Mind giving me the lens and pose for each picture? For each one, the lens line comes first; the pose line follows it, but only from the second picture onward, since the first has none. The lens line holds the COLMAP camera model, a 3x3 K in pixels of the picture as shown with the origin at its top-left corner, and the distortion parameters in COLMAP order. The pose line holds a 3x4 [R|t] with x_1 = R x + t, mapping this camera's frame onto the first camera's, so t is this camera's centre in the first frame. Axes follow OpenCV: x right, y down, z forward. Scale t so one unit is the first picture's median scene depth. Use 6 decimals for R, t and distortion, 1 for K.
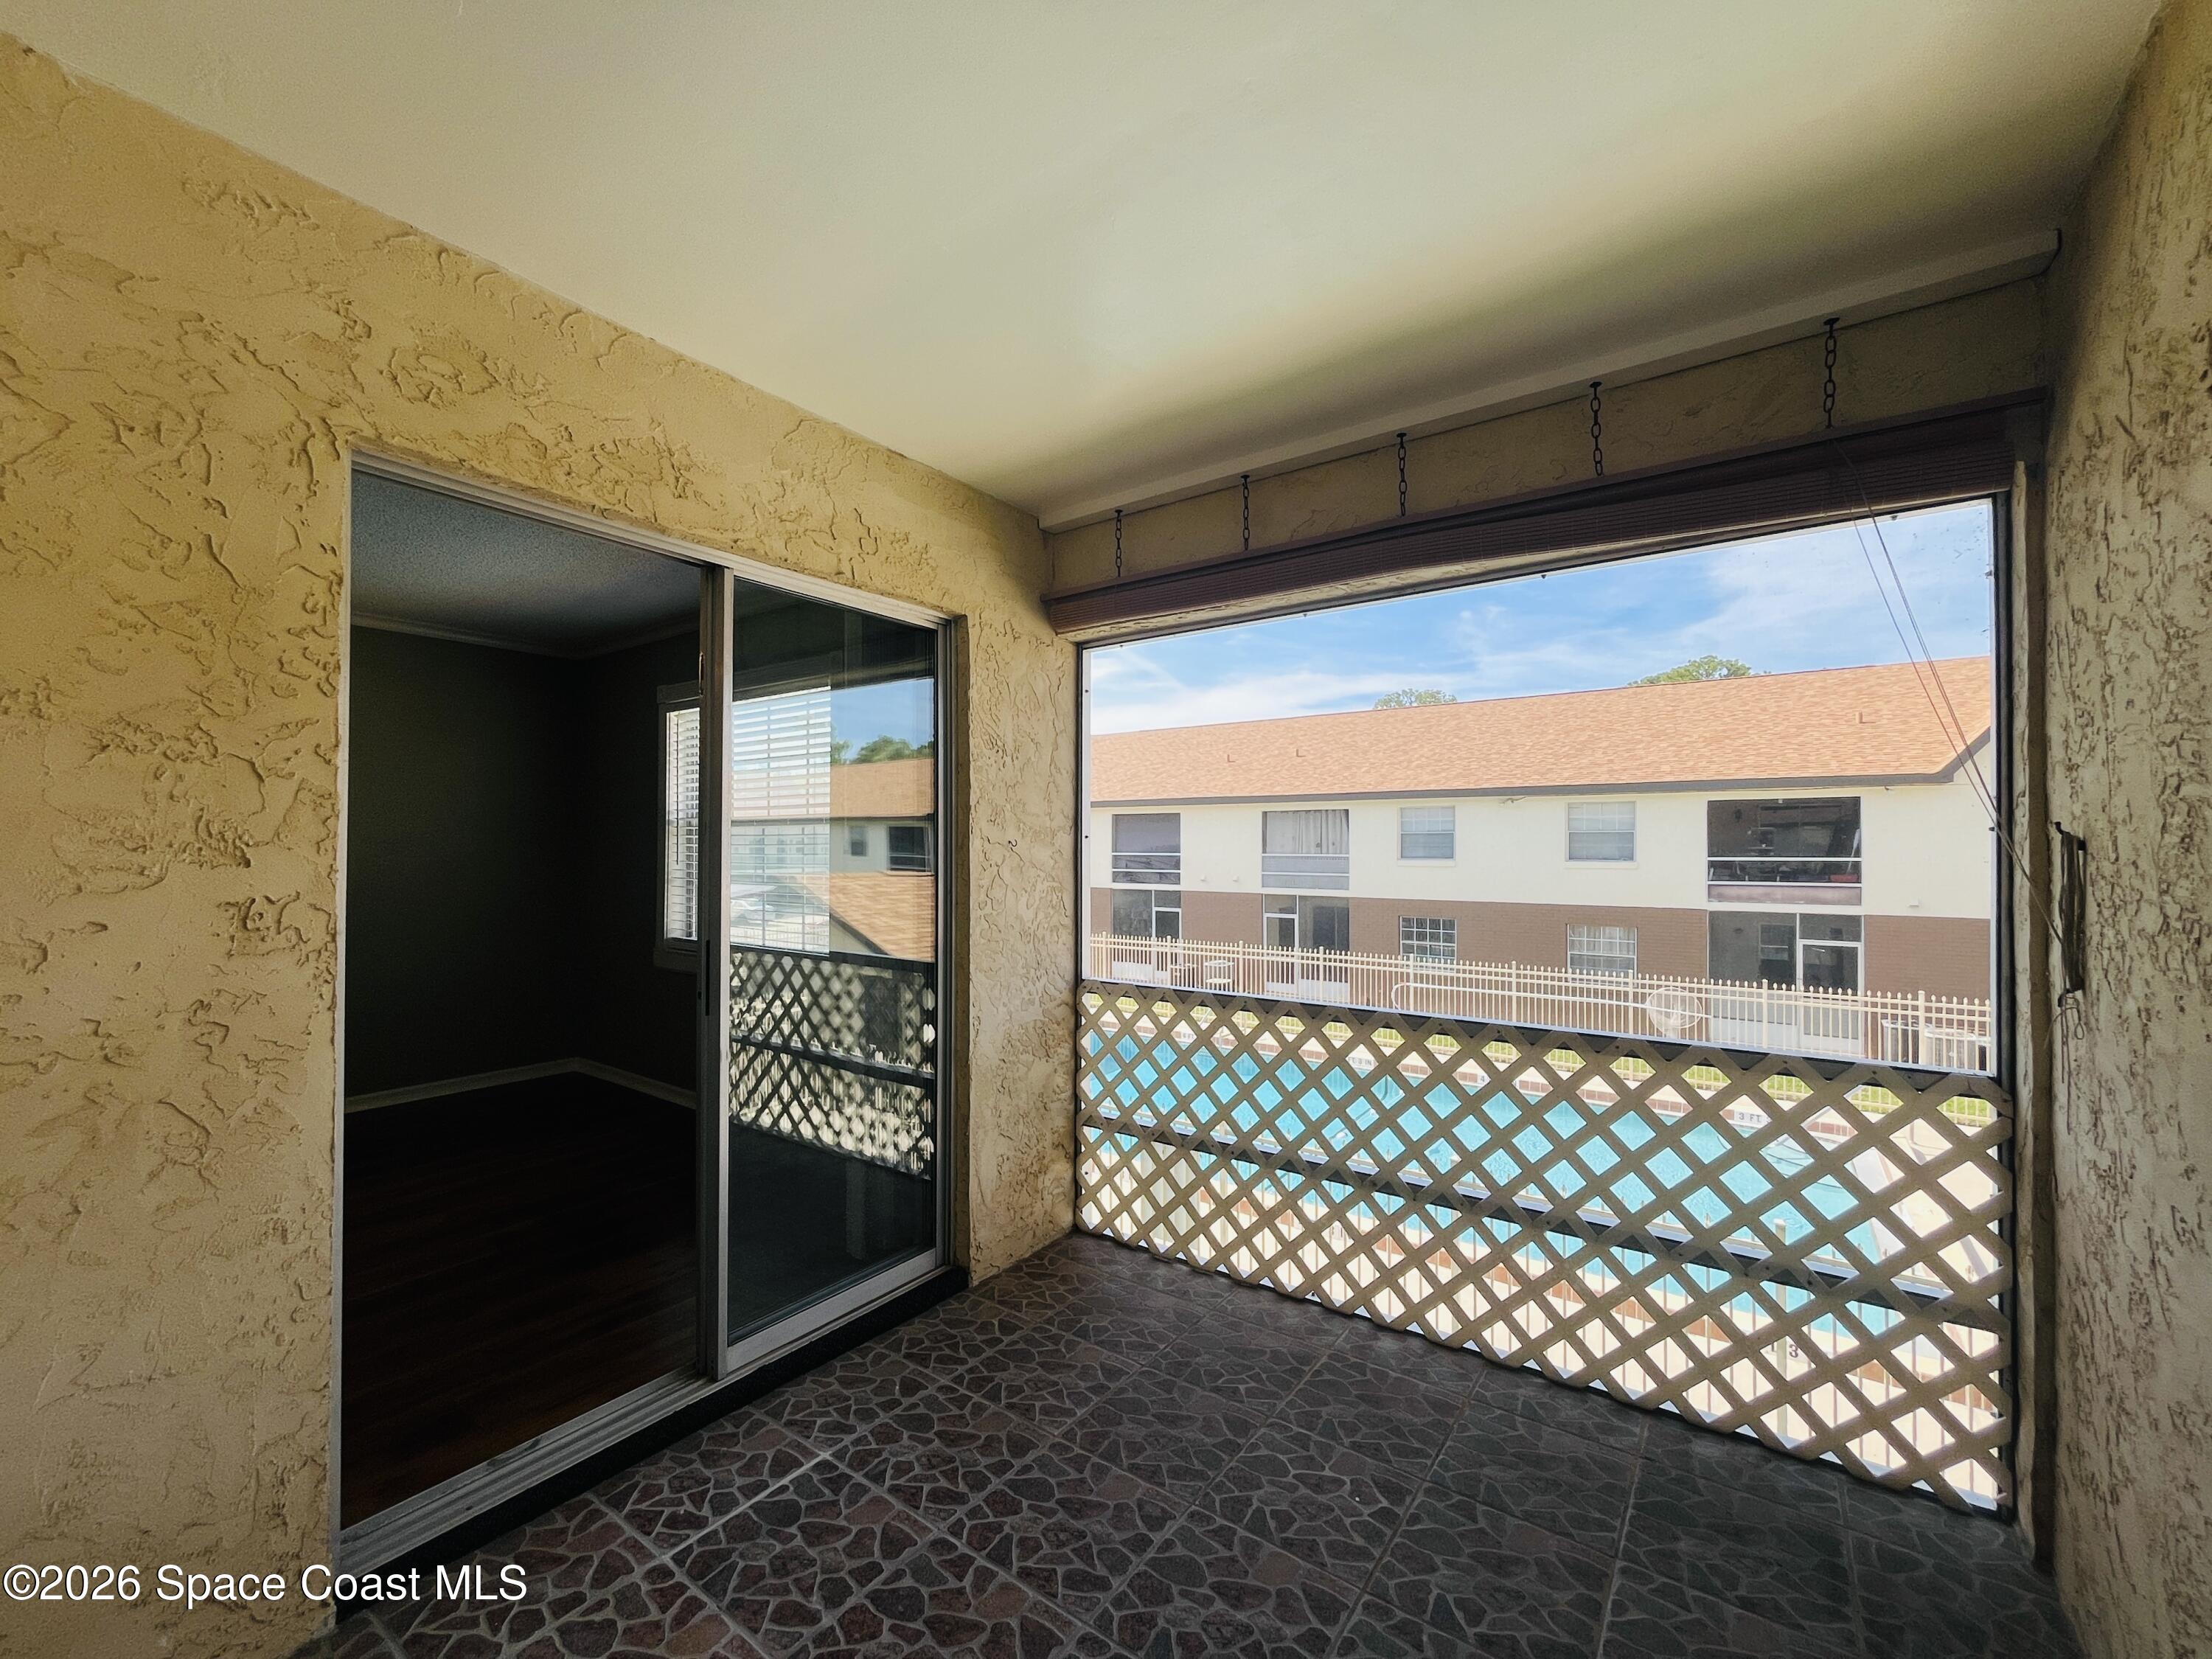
lens RADIAL K [[900.4, 0, 1095.7], [0, 900.4, 841.5], [0, 0, 1]] dist [-0.001961, 0.000603]
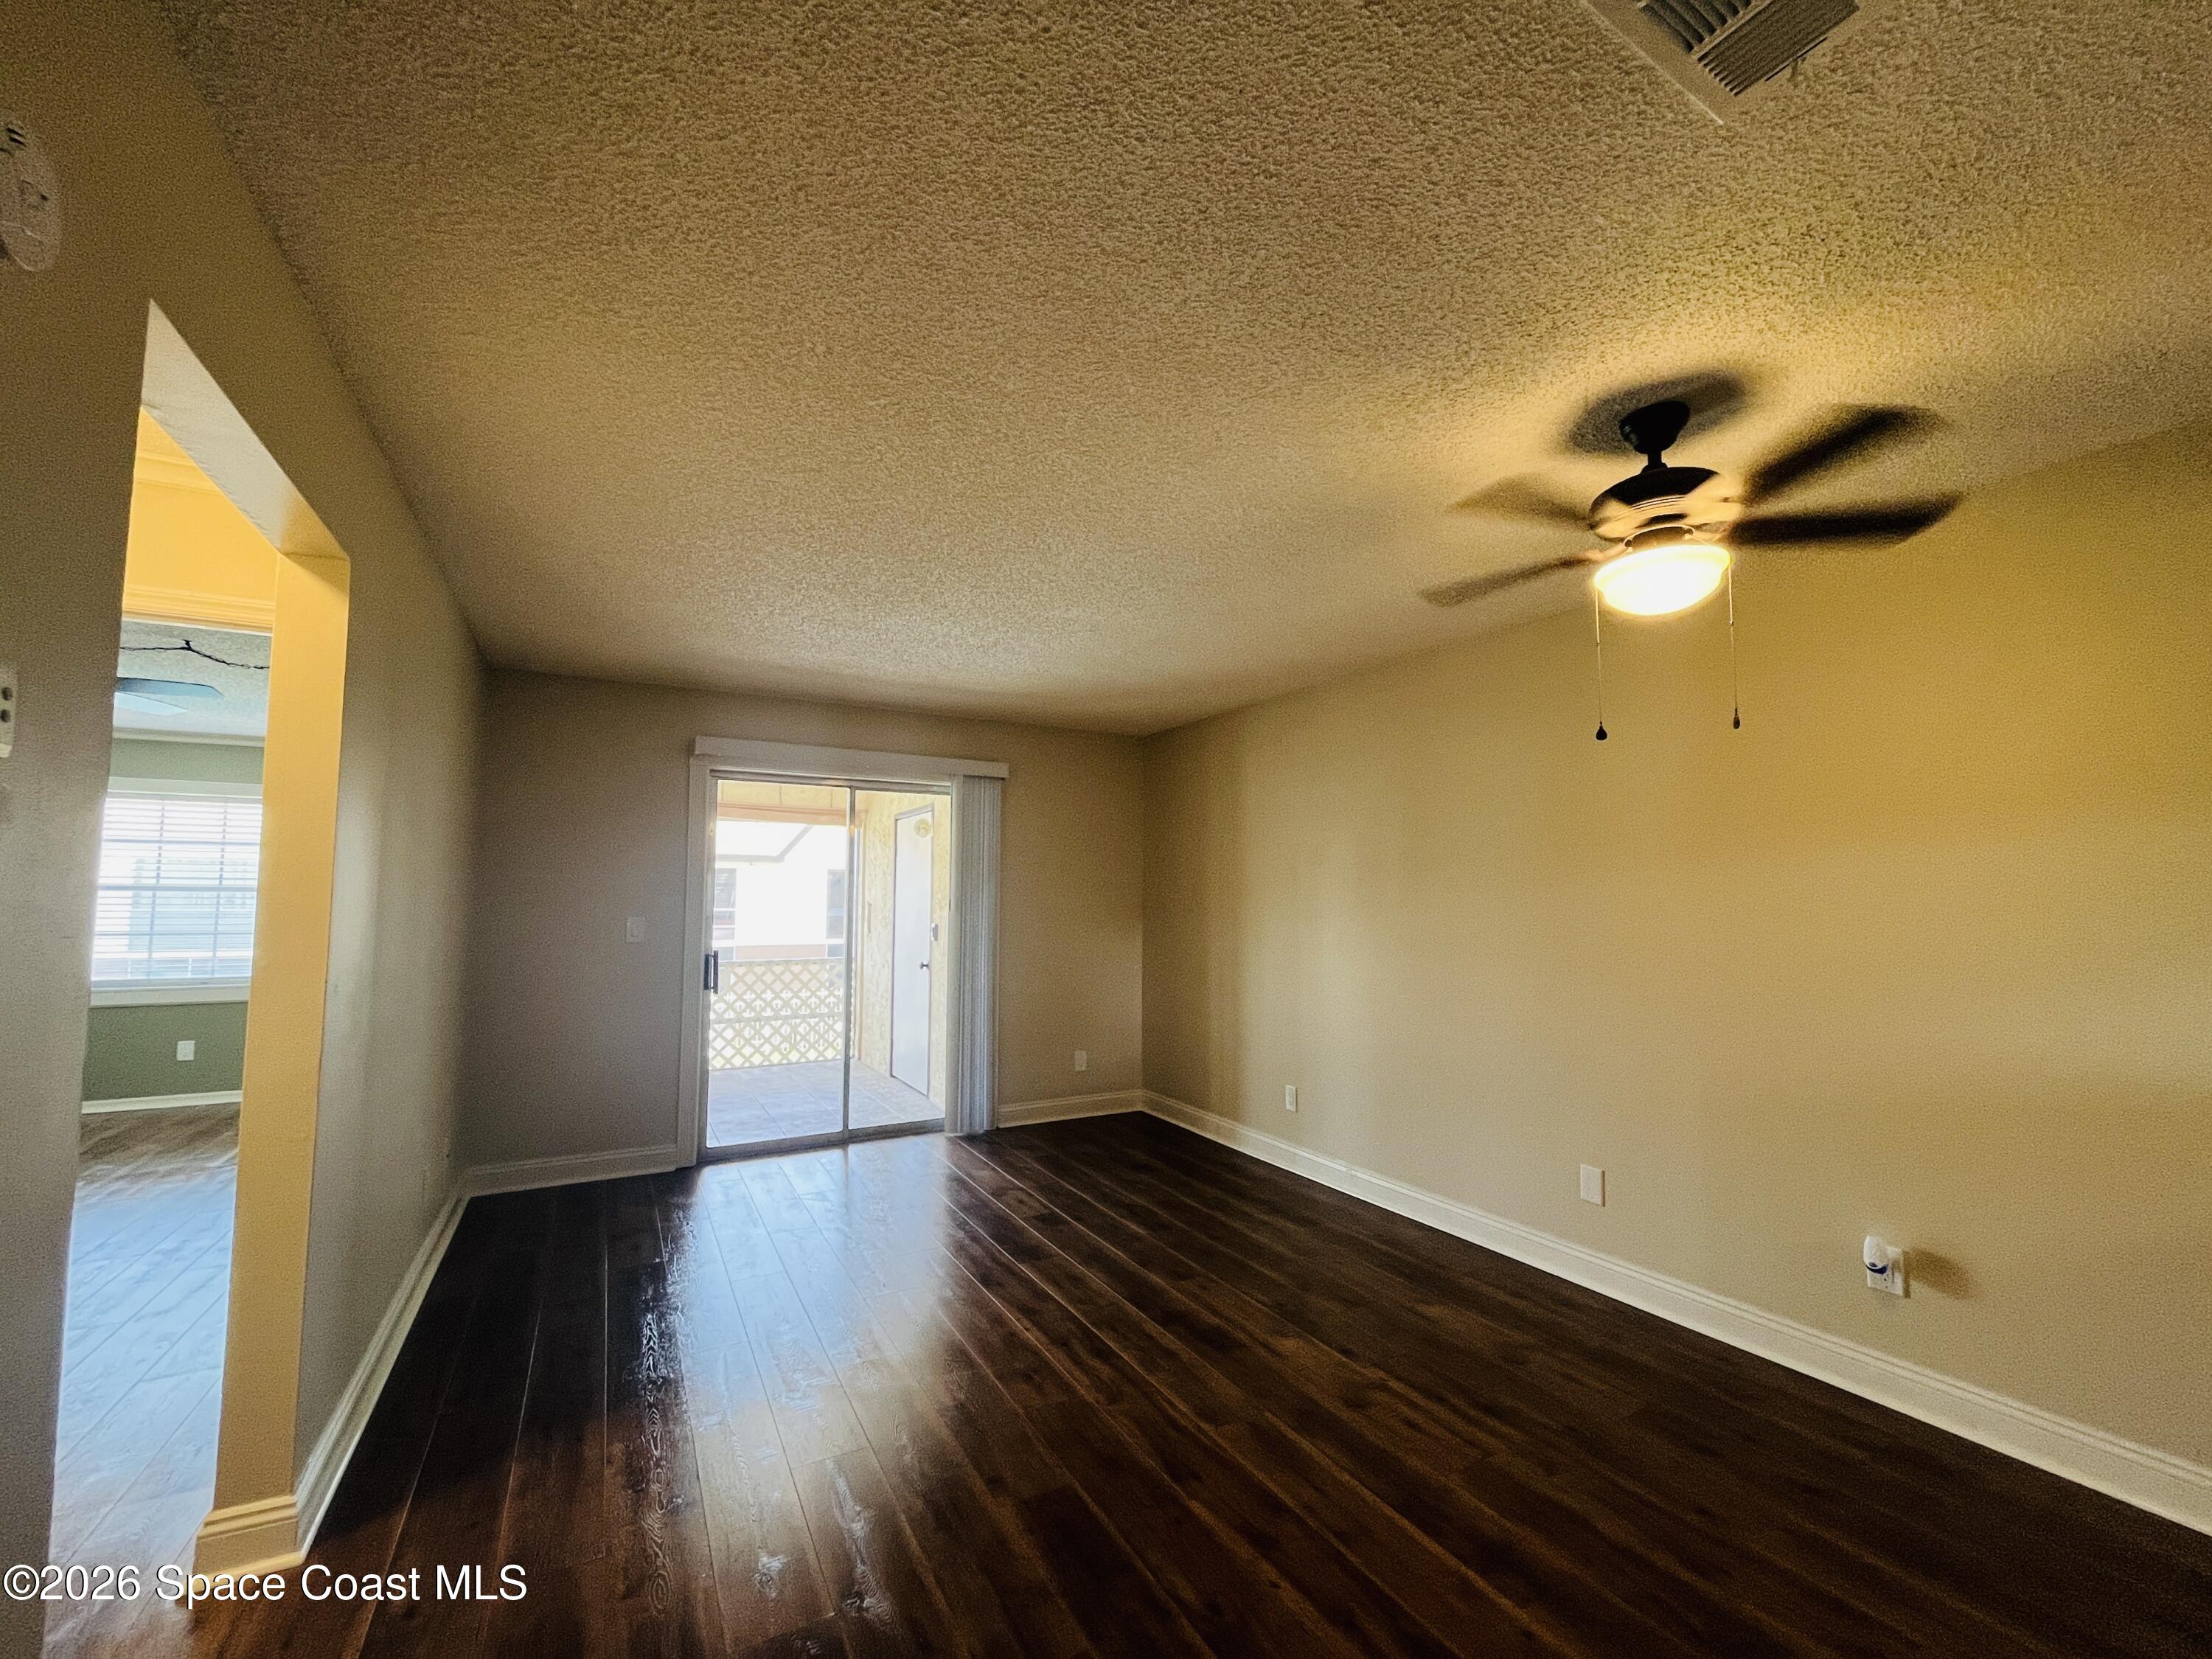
lens RADIAL K [[900.4, 0, 1097.5], [0, 900.4, 841.7], [0, 0, 1]] dist [-0.001961, 0.000603]
pose [[0.407657, 0.057828, 0.911302, -0.231655], [-0.007428, 0.998170, -0.060017, -0.005738], [-0.913105, 0.017698, 0.407340, -0.143722]]
